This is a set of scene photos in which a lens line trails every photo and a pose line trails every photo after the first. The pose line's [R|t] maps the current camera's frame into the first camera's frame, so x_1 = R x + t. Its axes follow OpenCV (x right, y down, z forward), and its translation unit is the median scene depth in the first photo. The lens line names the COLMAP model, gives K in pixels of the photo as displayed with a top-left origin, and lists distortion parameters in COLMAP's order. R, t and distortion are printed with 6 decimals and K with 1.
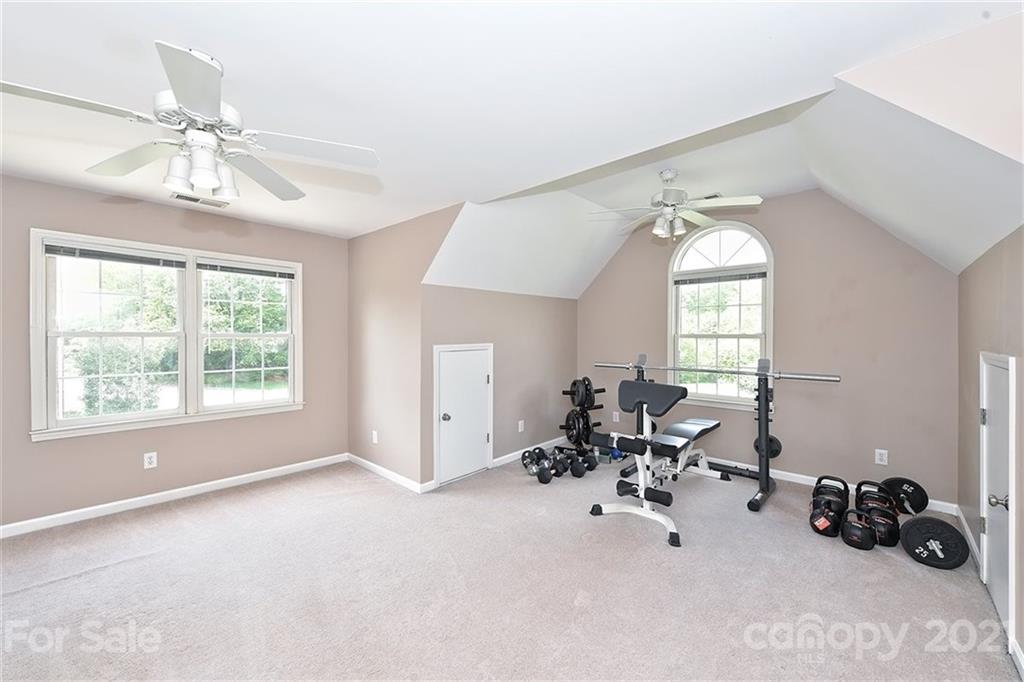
lens RADIAL K [[406.4, 0, 513.8], [0, 406.4, 336.2], [0, 0, 1]] dist [-0.000419, -0.000521]
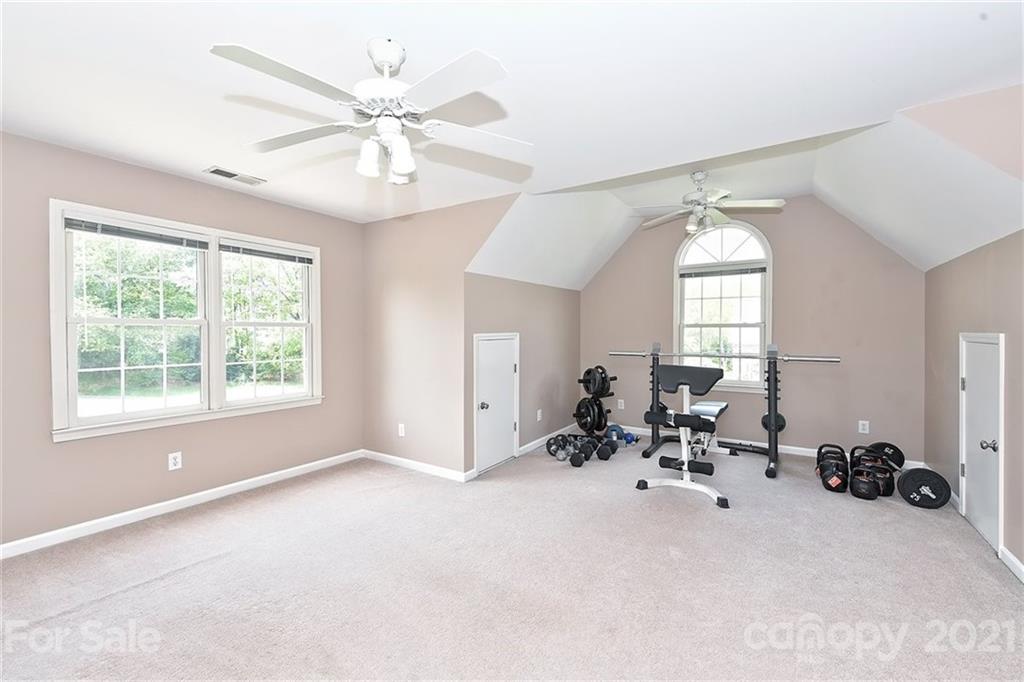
lens RADIAL K [[436.5, 0, 506.8], [0, 436.5, 336.2], [0, 0, 1]] dist [0.002956, -0.001321]
pose [[0.986883, -0.004668, 0.161371, -0.304977], [0.003715, 0.999974, 0.006209, 0.023235], [-0.161395, -0.005528, 0.986874, -0.074263]]
